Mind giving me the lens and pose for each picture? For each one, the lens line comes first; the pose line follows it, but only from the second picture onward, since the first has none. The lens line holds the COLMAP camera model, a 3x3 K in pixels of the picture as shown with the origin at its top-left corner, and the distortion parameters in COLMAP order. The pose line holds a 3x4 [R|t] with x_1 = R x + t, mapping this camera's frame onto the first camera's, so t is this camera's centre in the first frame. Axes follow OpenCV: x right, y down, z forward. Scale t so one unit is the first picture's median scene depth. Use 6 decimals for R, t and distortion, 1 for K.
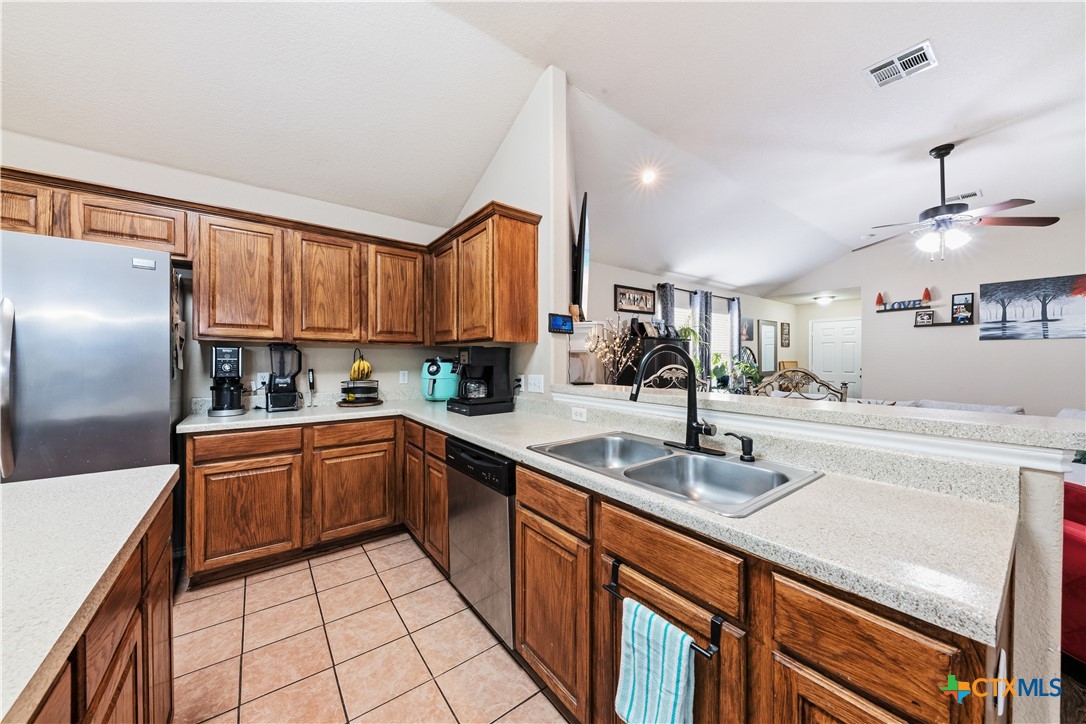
lens RADIAL K [[381.9, 0, 544.6], [0, 381.9, 363.7], [0, 0, 1]] dist [-0.007423, -0.001353]
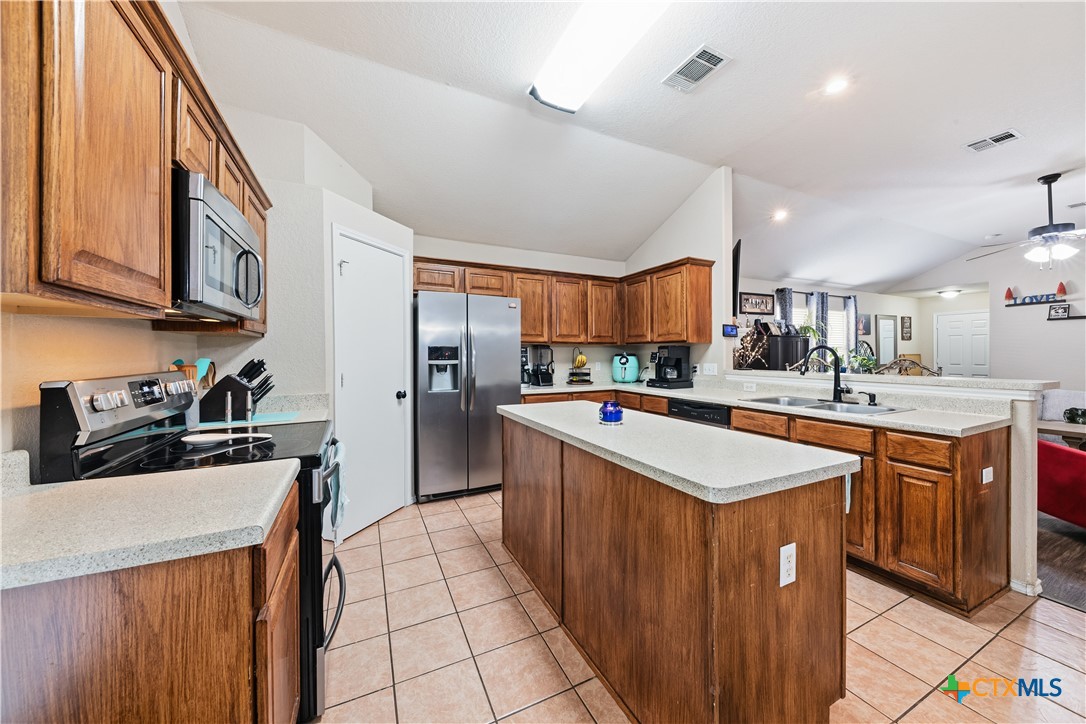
lens RADIAL K [[381.9, 0, 541.9], [0, 381.9, 355.9], [0, 0, 1]] dist [-0.007423, -0.001353]
pose [[0.978121, -0.005273, -0.207971, -0.337069], [0.003899, 0.999968, -0.007013, 0.005470], [0.208001, 0.006049, 0.978110, -0.588718]]
